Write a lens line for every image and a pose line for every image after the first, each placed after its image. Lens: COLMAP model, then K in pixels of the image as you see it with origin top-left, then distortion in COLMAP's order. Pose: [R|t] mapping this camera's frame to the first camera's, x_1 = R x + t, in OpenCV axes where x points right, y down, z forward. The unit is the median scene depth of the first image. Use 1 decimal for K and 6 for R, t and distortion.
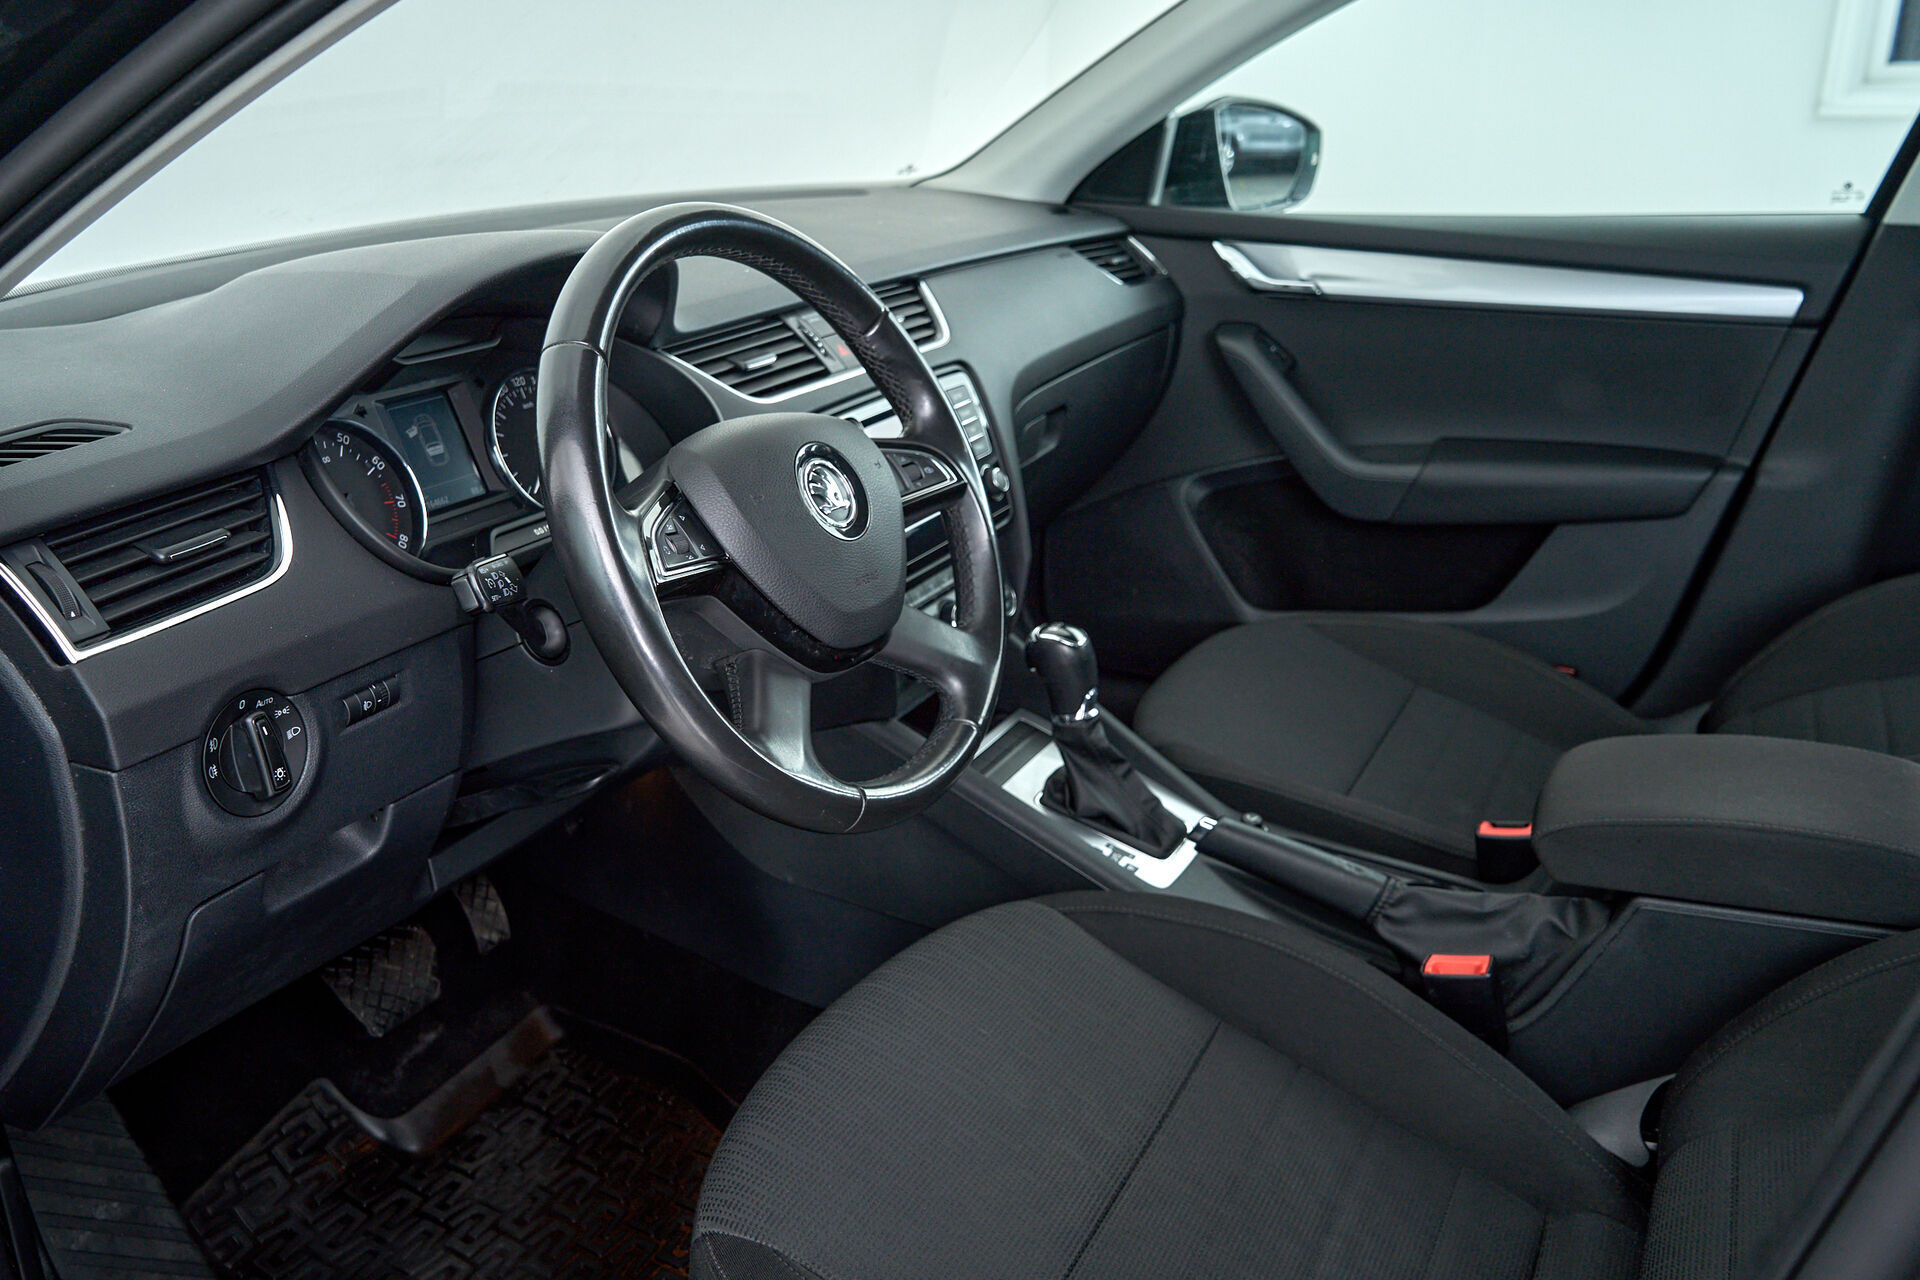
lens RADIAL K [[1527.3, 0, 960.0], [0, 1527.3, 640.0], [0, 0, 1]] dist [-0.002673, -0.003262]
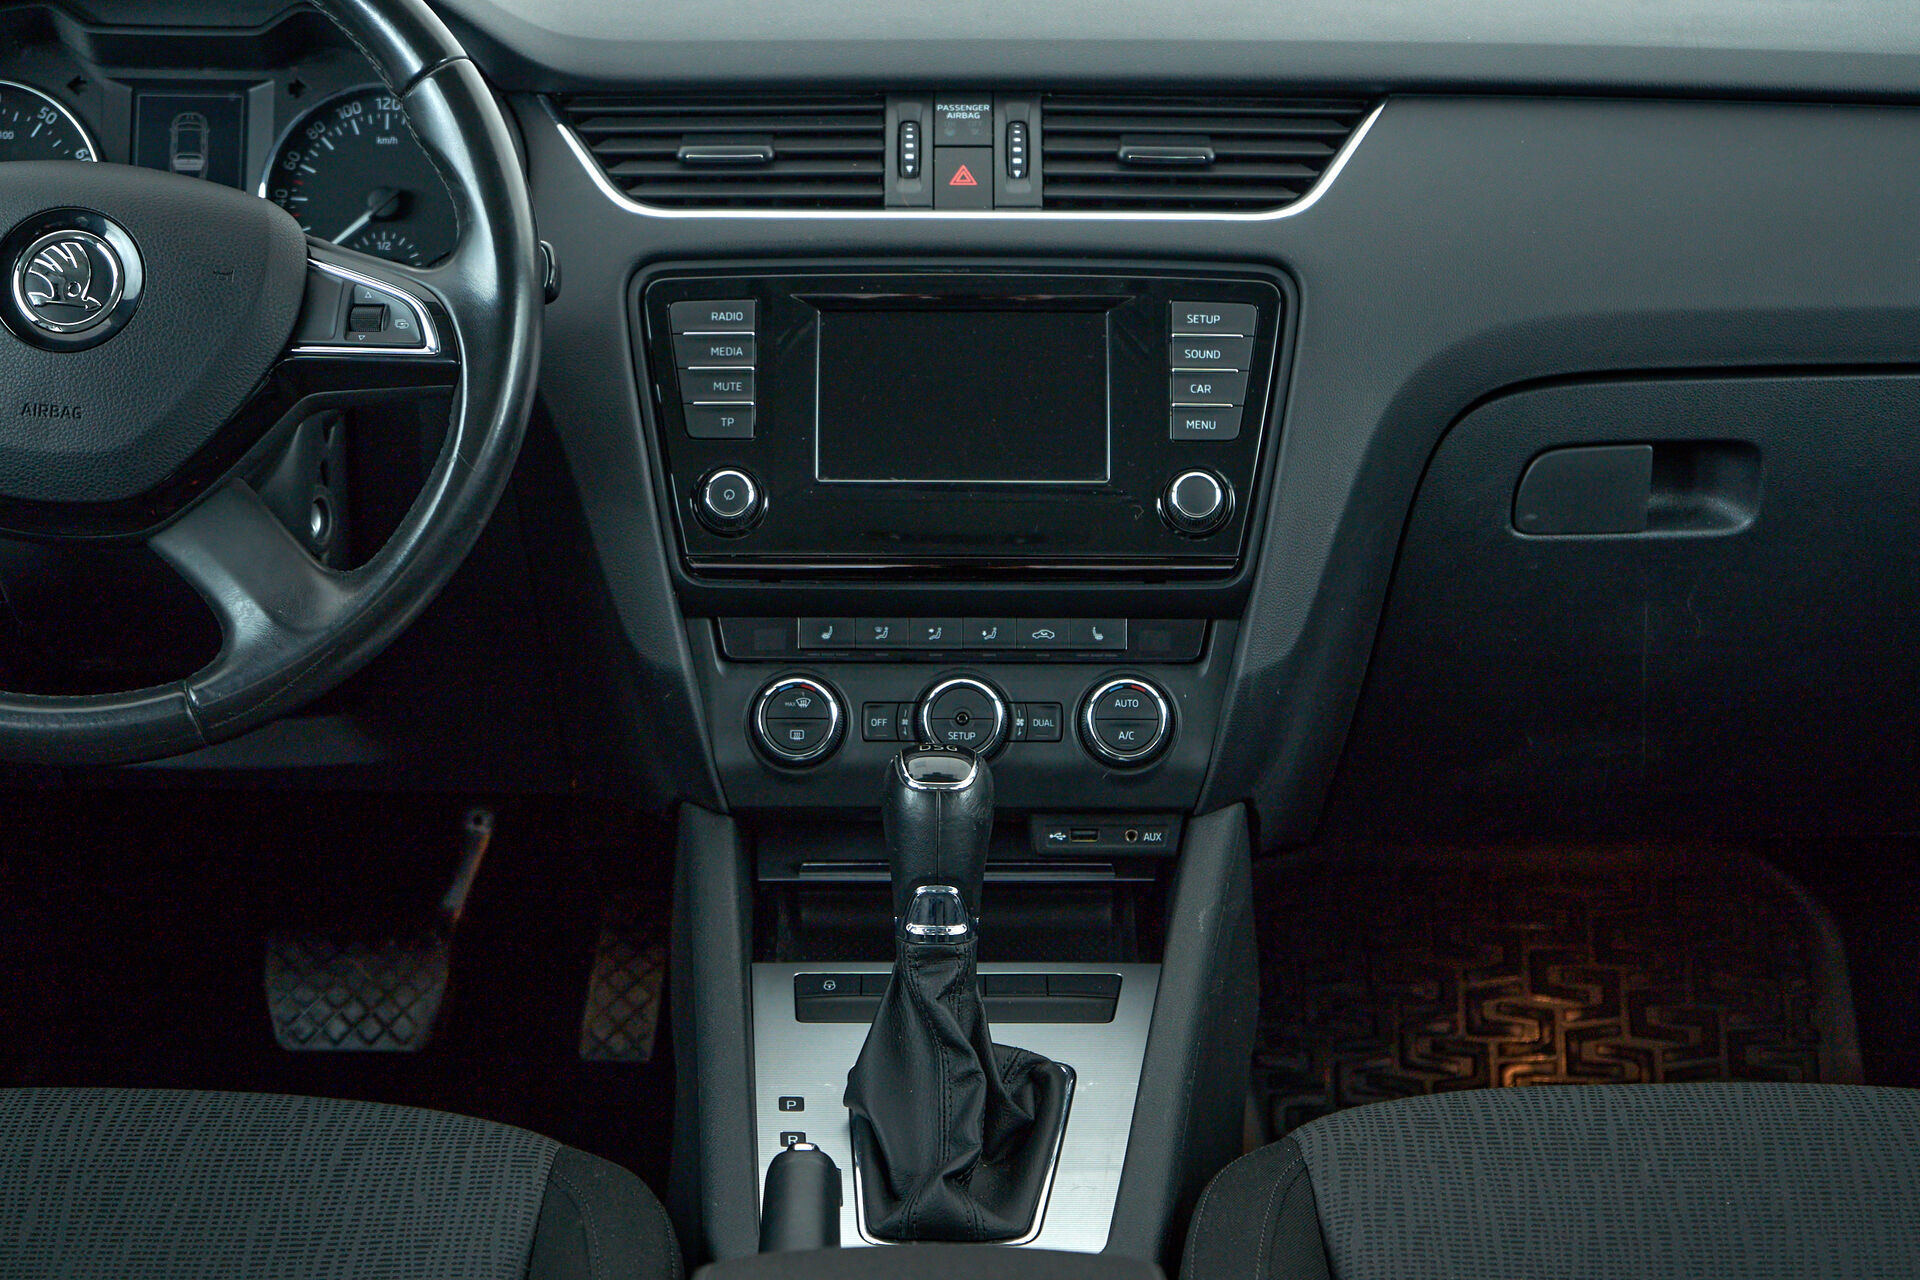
lens RADIAL K [[4185.8, 0, 1027.8], [0, 4185.8, 646.5], [0, 0, 1]] dist [-0.034248, 0.382506]
pose [[0.477273, 0.262405, -0.838662, 1.260352], [-0.324099, 0.939657, 0.109564, -0.207461], [0.816805, 0.219517, 0.533518, 0.265664]]
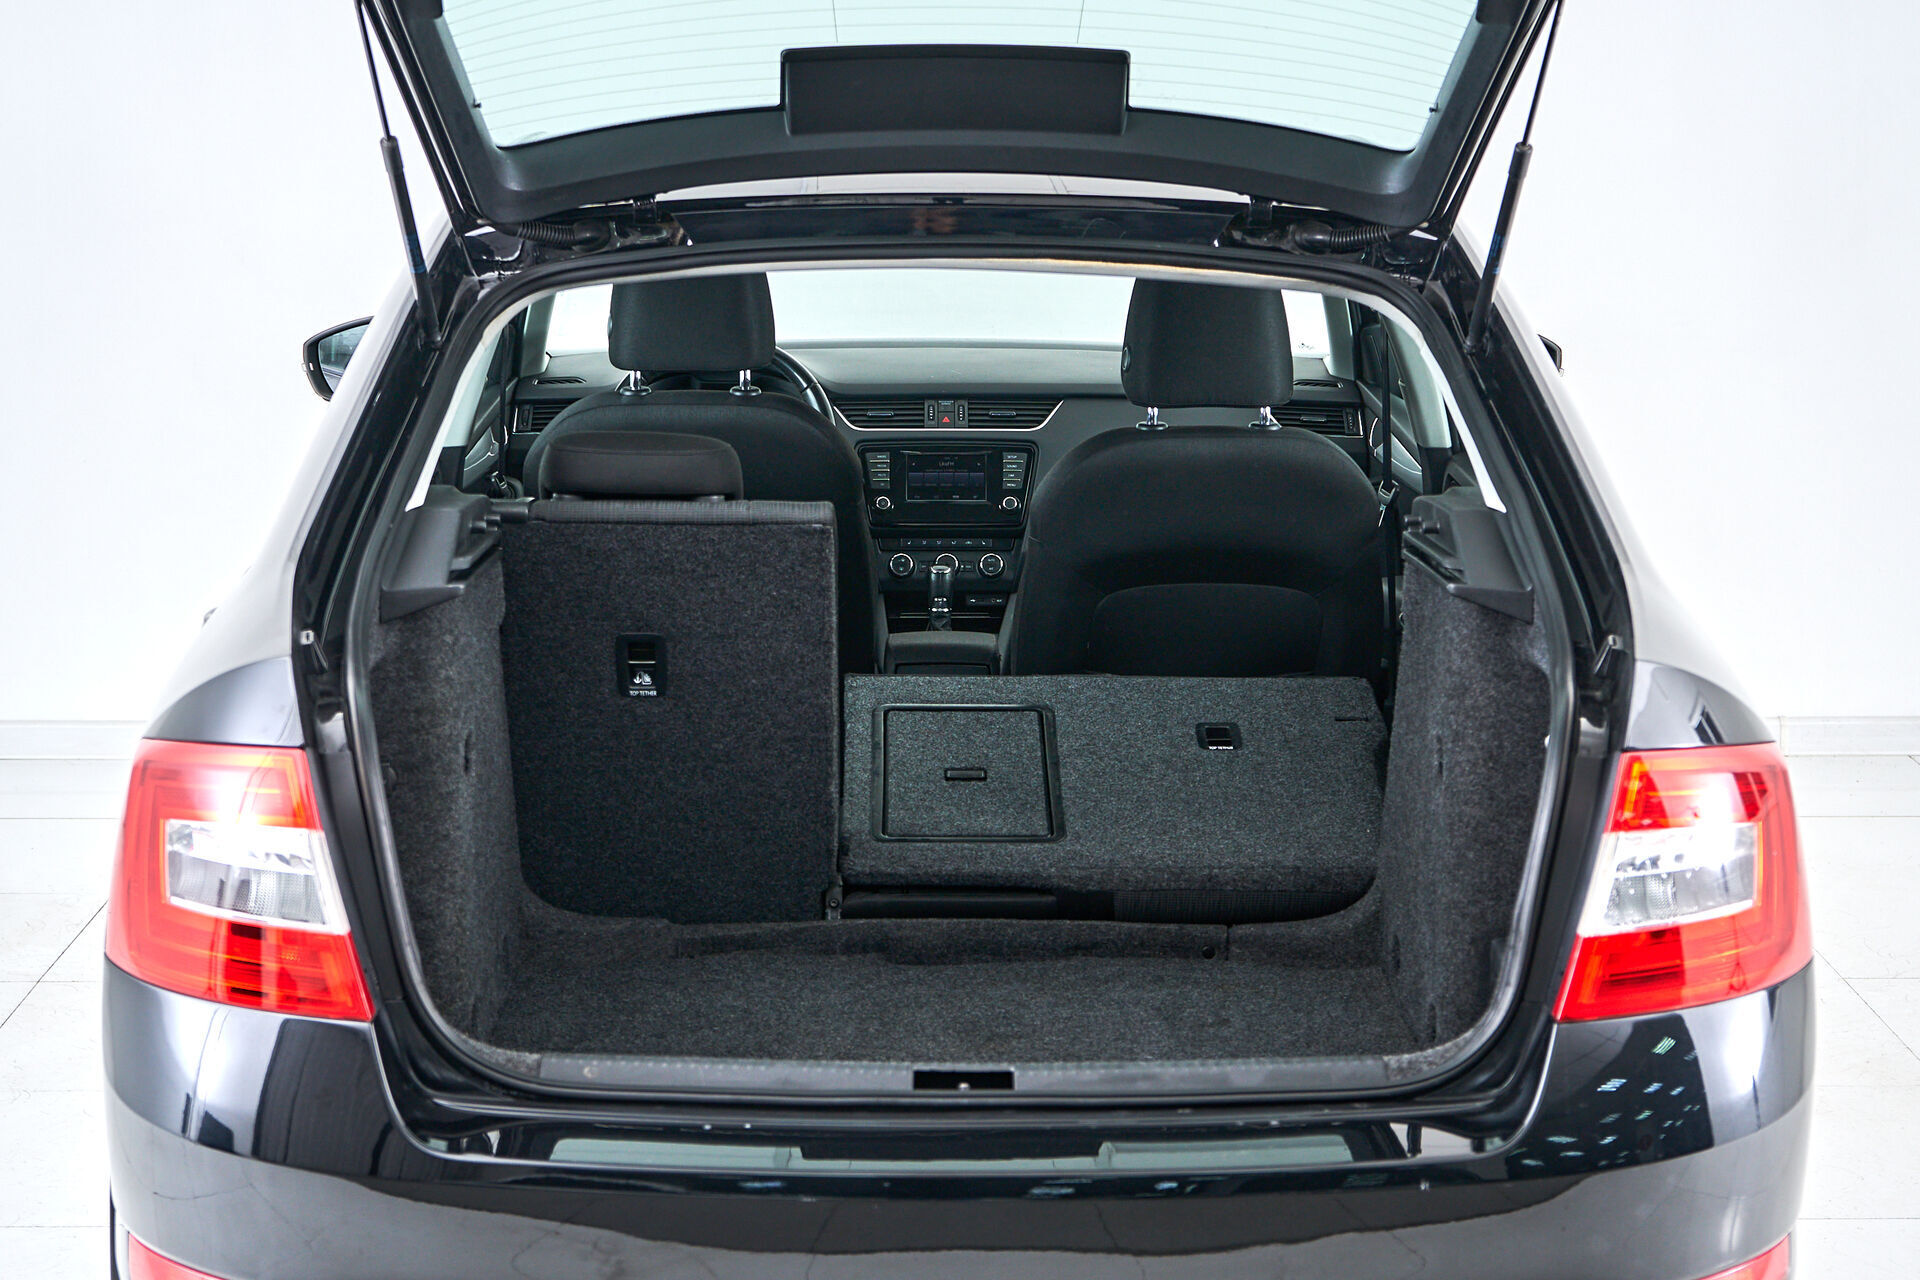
lens RADIAL K [[3207.5, 0, 960.0], [0, 3207.5, 640.0], [0, 0, 1]] dist [-0.020247, -0.016700]
pose [[0.470143, 0.176887, -0.864683, 3.649489], [-0.319077, 0.947510, 0.020344, -0.009644], [0.822895, 0.266336, 0.501906, -1.011540]]
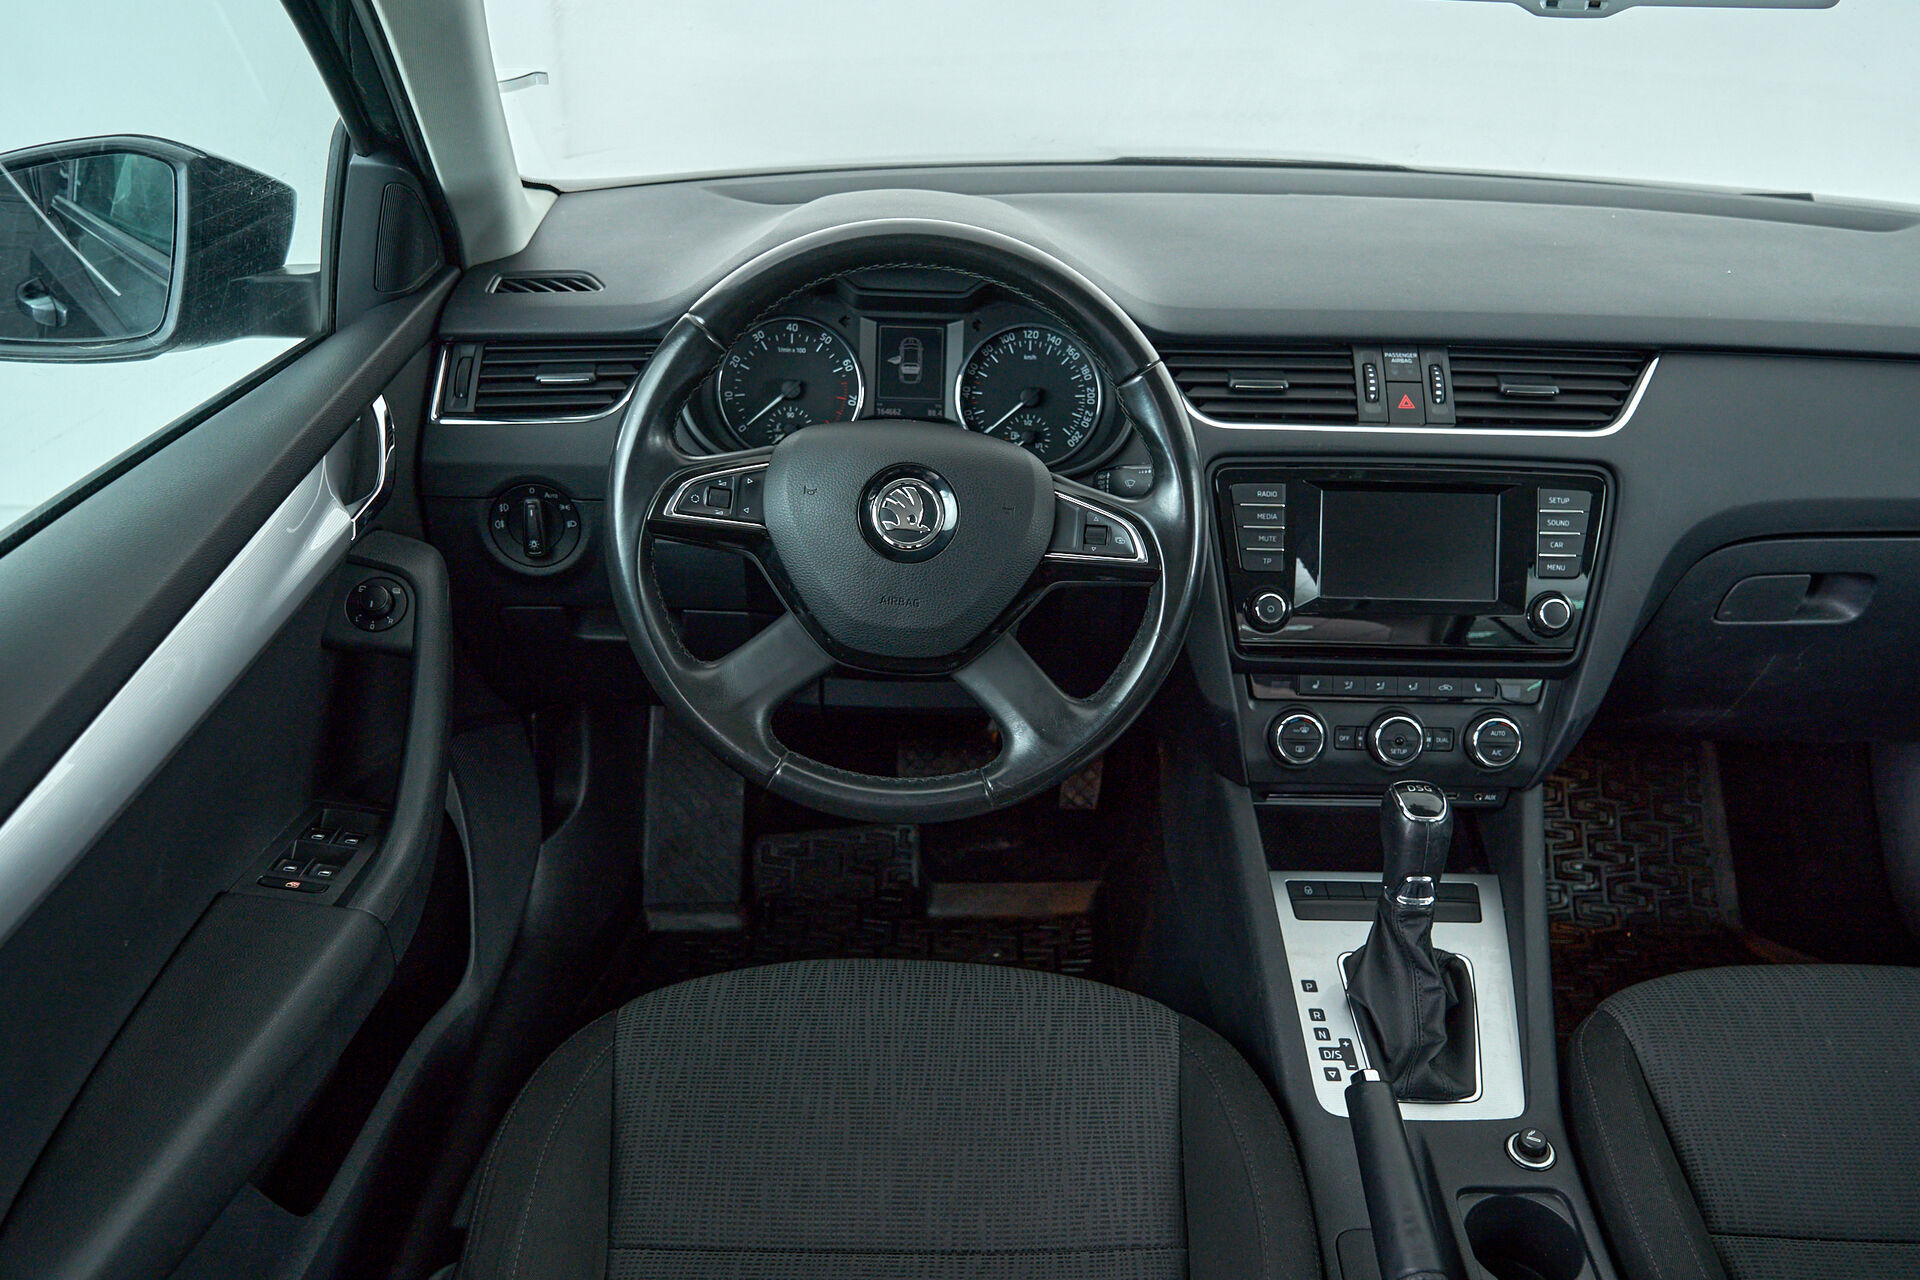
lens RADIAL K [[1600.3, 0, 960.0], [0, 1600.3, 640.0], [0, 0, 1]] dist [0.002610, -0.005990]
pose [[0.466561, 0.423035, -0.776764, 0.594533], [-0.341067, 0.896335, 0.283295, -0.246129], [0.816085, 0.132754, 0.562479, 0.293370]]
